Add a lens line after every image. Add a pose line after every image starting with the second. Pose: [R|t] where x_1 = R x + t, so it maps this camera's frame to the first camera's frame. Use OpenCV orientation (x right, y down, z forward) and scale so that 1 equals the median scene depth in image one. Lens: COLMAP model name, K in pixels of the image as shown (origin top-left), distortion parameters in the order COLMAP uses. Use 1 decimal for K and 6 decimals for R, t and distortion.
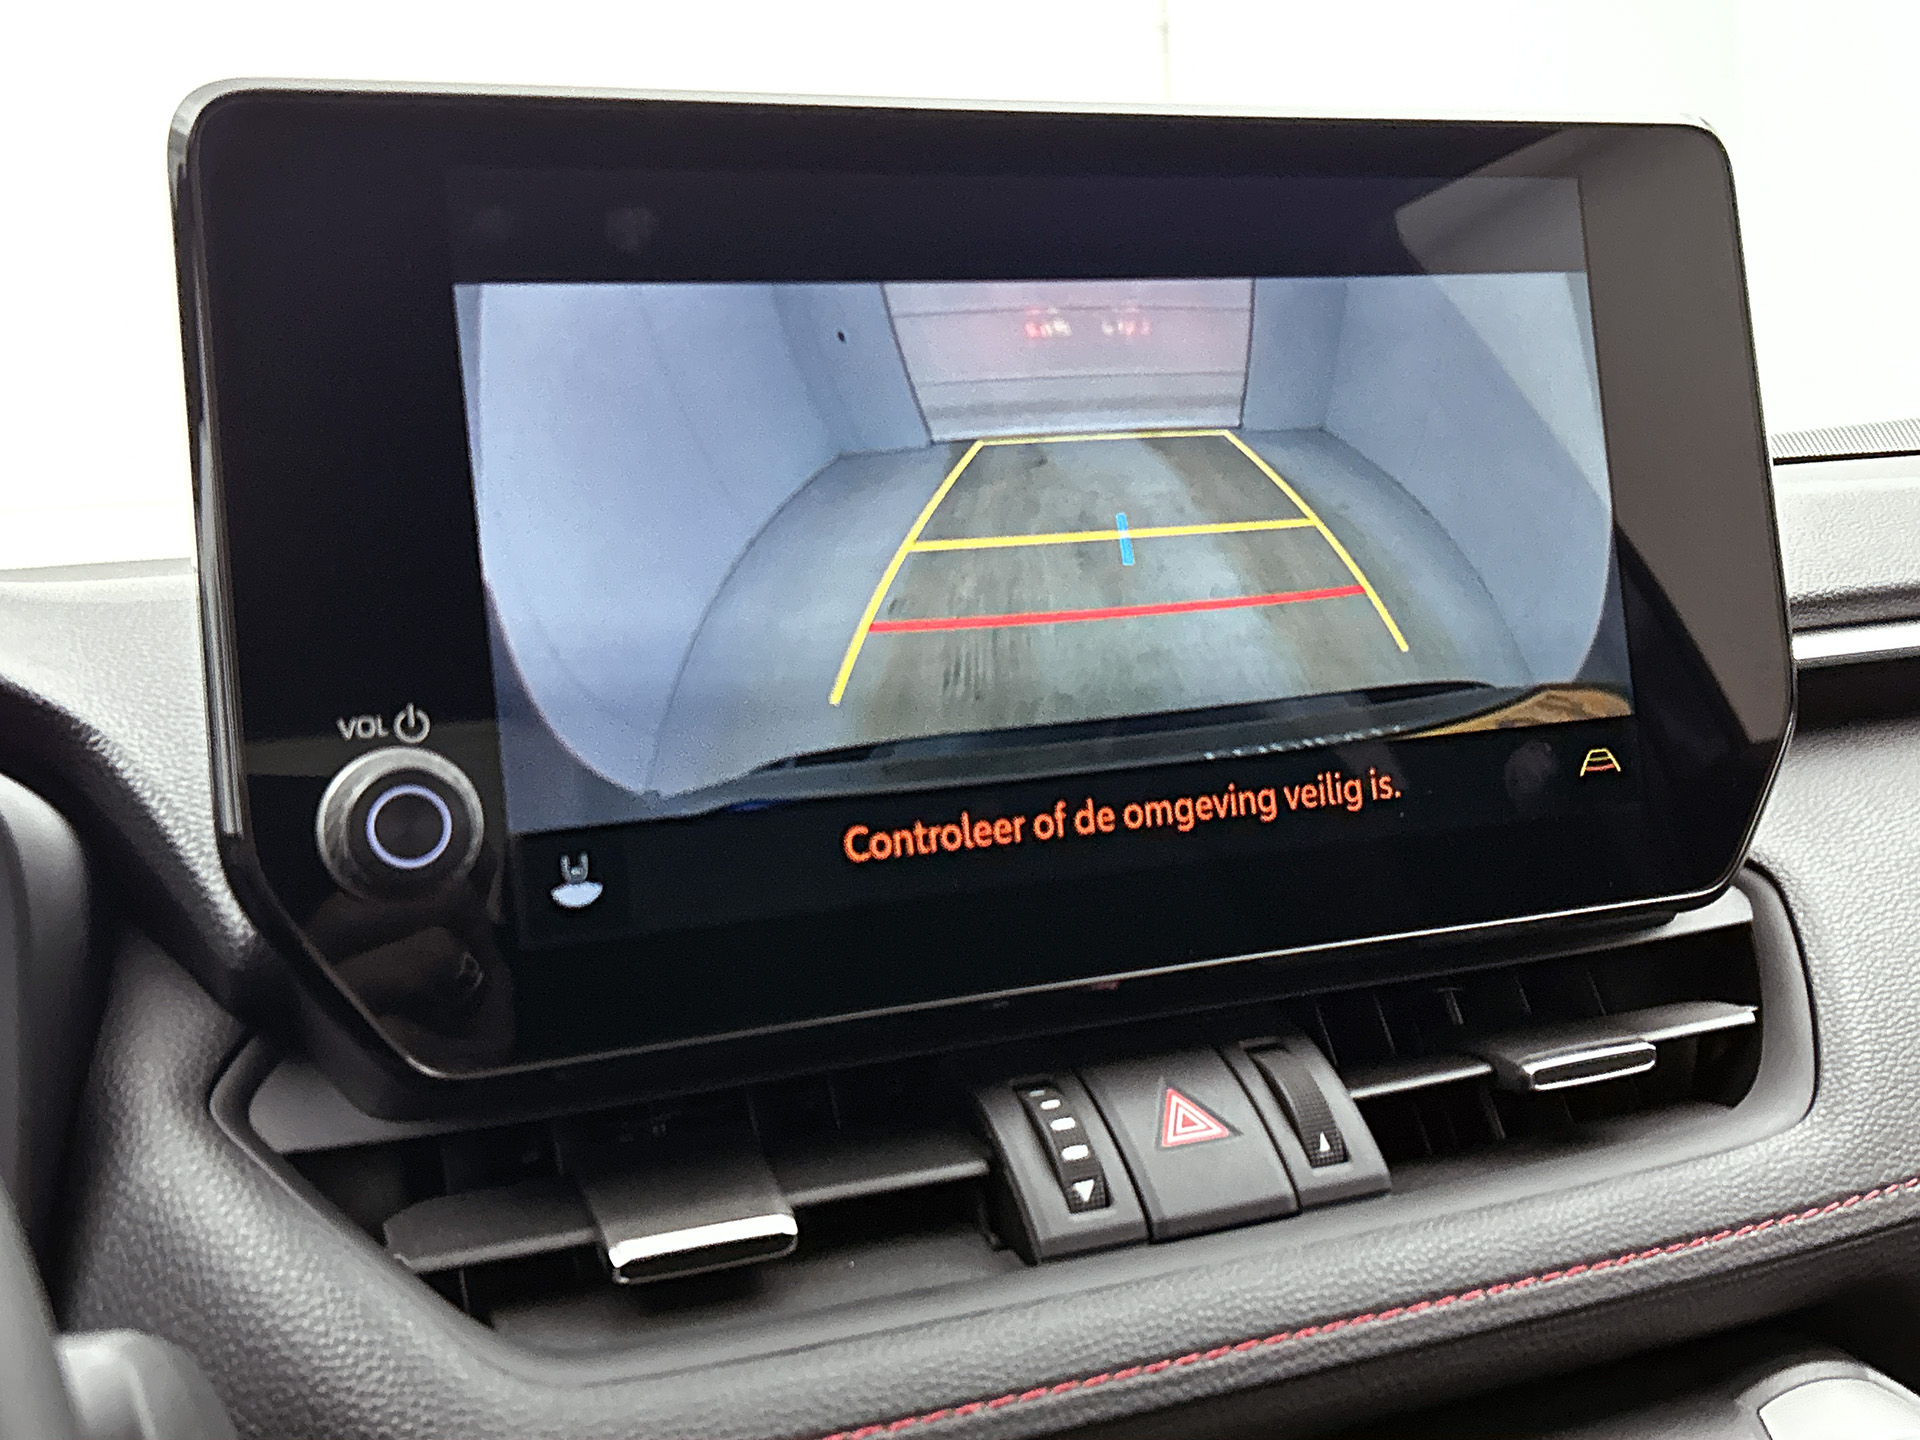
lens RADIAL K [[2206.2, 0, 955.2], [0, 2206.2, 676.8], [0, 0, 1]] dist [0.198371, -0.541910]
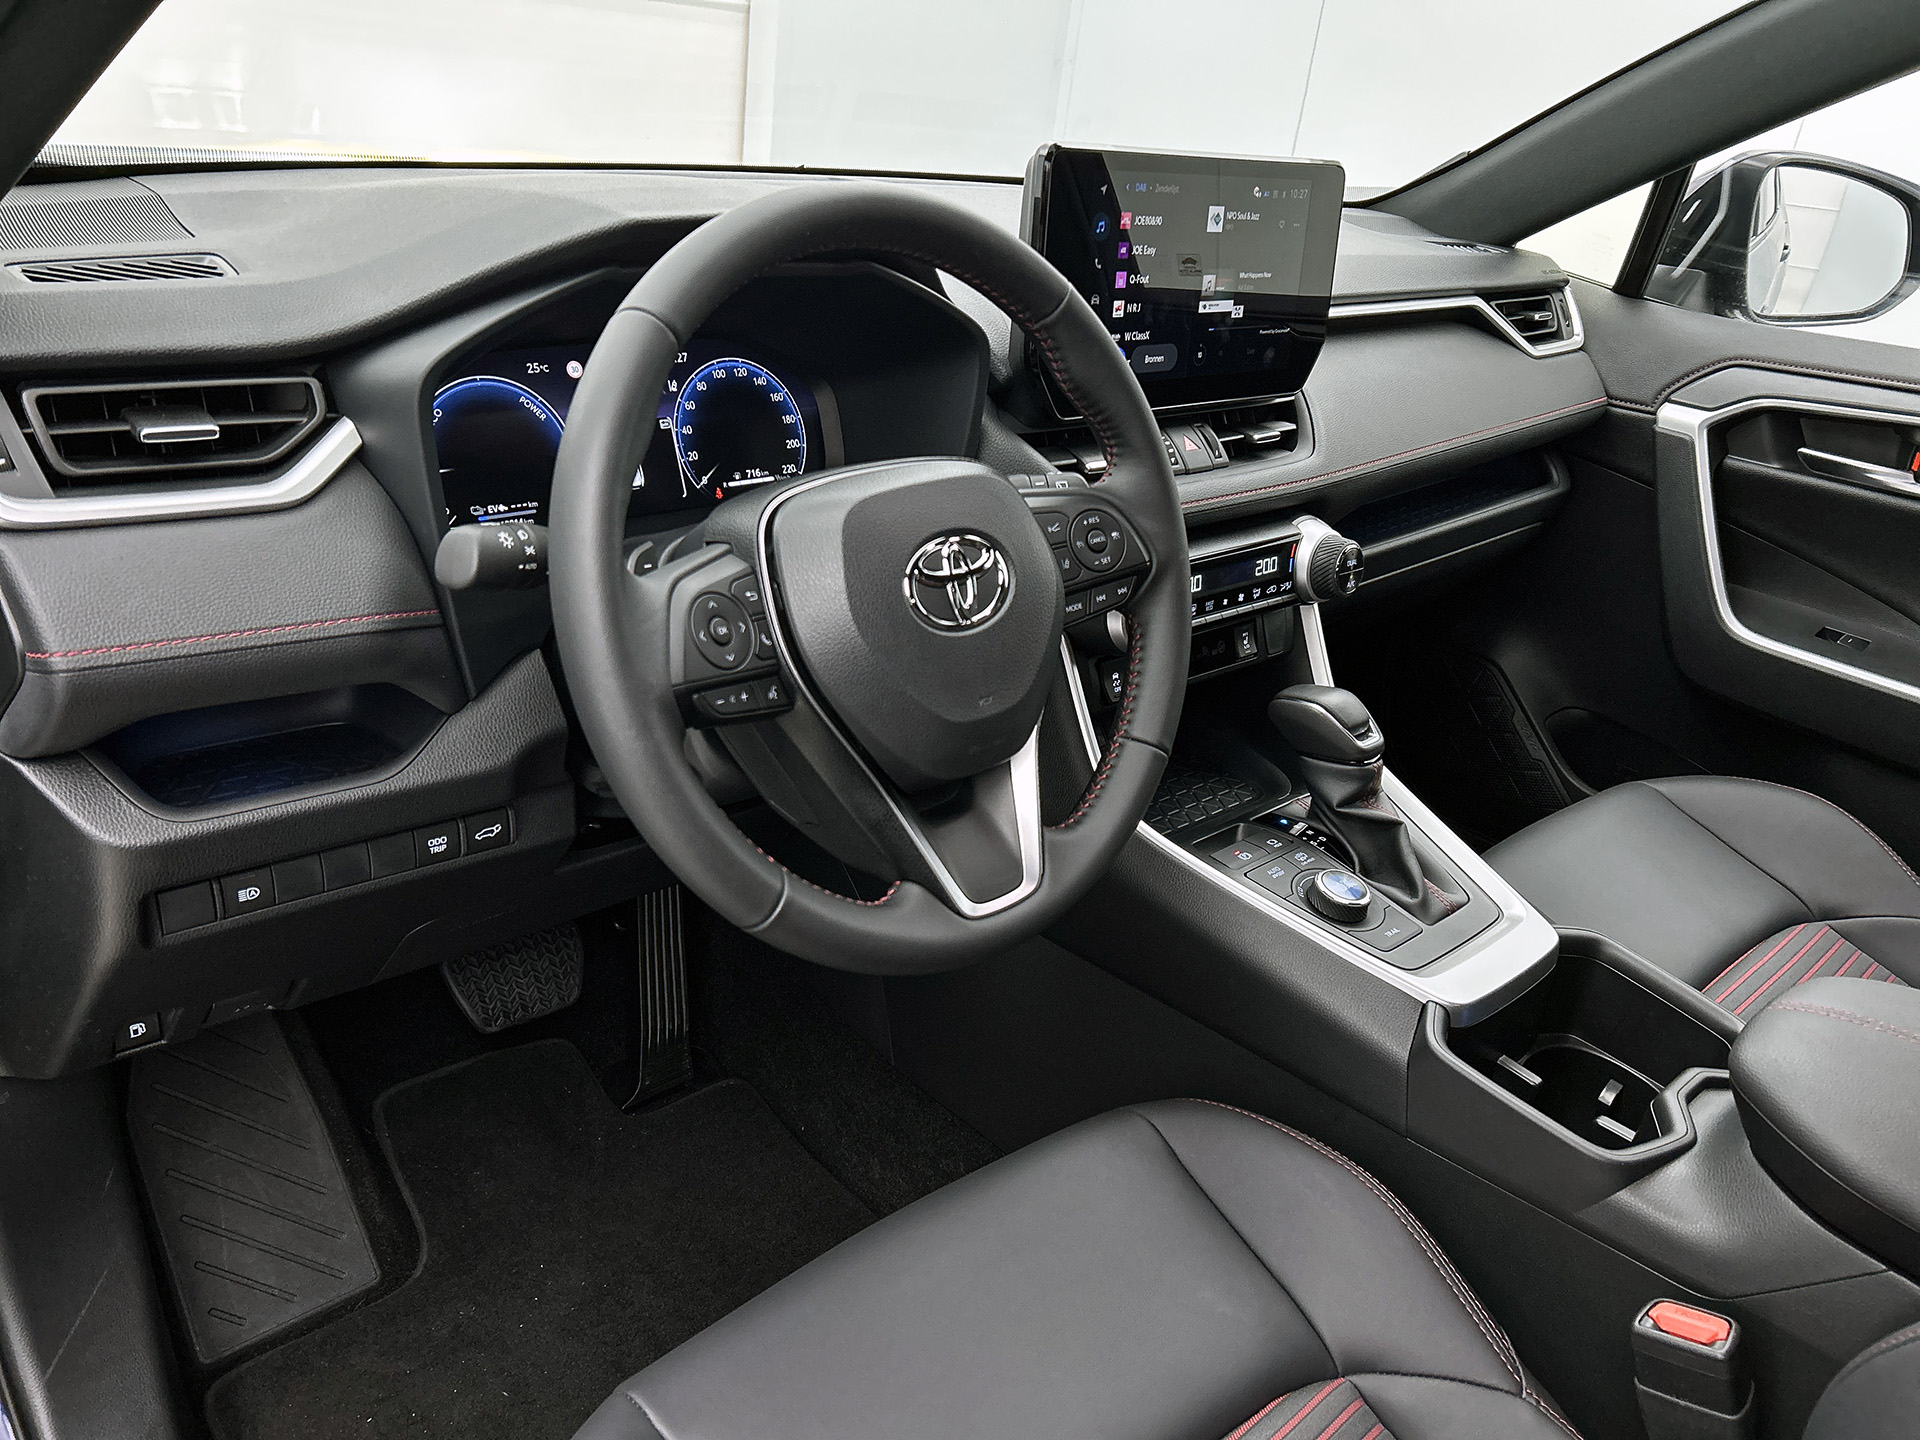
lens RADIAL K [[1473.9, 0, 960.0], [0, 1473.9, 720.0], [0, 0, 1]] dist [-0.013145, -0.001276]
pose [[0.922368, 0.009655, 0.386192, -1.347204], [-0.154532, 0.925443, 0.345941, -0.195629], [-0.354058, -0.378764, 0.855091, -1.326047]]
